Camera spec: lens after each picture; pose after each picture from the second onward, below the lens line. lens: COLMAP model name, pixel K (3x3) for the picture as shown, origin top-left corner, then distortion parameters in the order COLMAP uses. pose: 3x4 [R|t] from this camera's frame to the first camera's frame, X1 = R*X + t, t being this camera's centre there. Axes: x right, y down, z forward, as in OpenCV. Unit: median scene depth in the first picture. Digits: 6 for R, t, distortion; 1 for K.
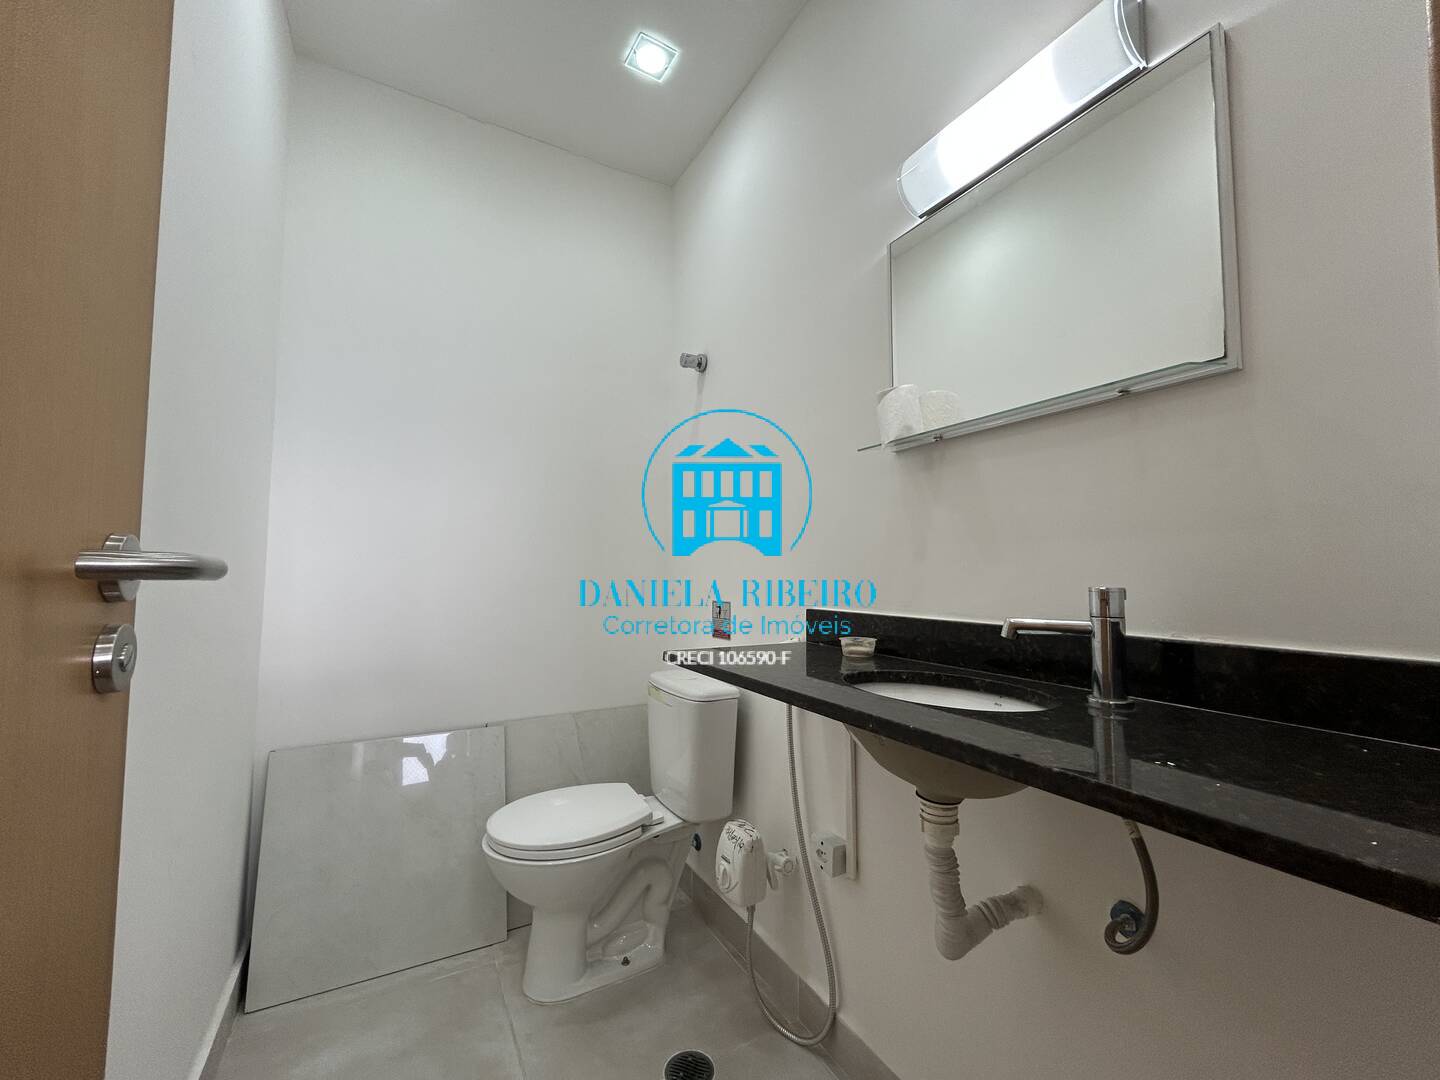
lens RADIAL K [[585.5, 0, 722.9], [0, 585.5, 538.4], [0, 0, 1]] dist [0.004022, 0.000428]
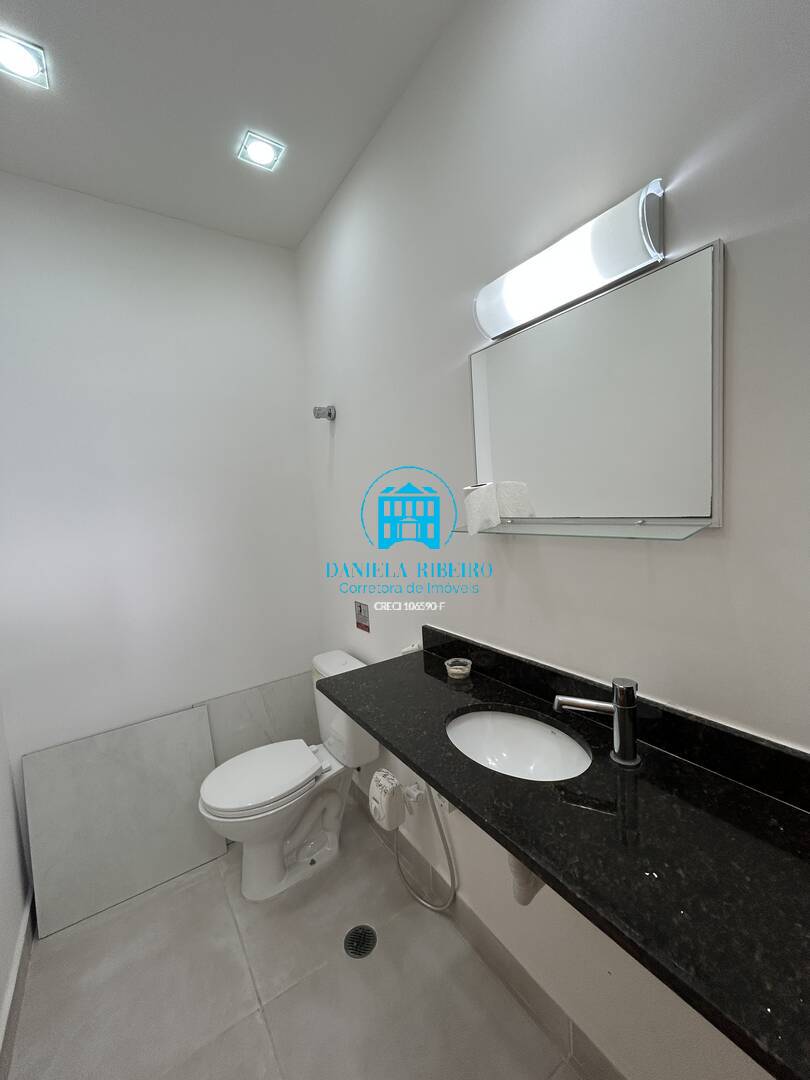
lens RADIAL K [[439.1, 0, 406.4], [0, 439.1, 540.1], [0, 0, 1]] dist [0.004022, 0.000428]
pose [[0.994557, -0.074063, 0.073288, 0.046581], [0.062079, 0.986104, 0.154093, -0.228872], [-0.083682, -0.148705, 0.985335, 0.034916]]
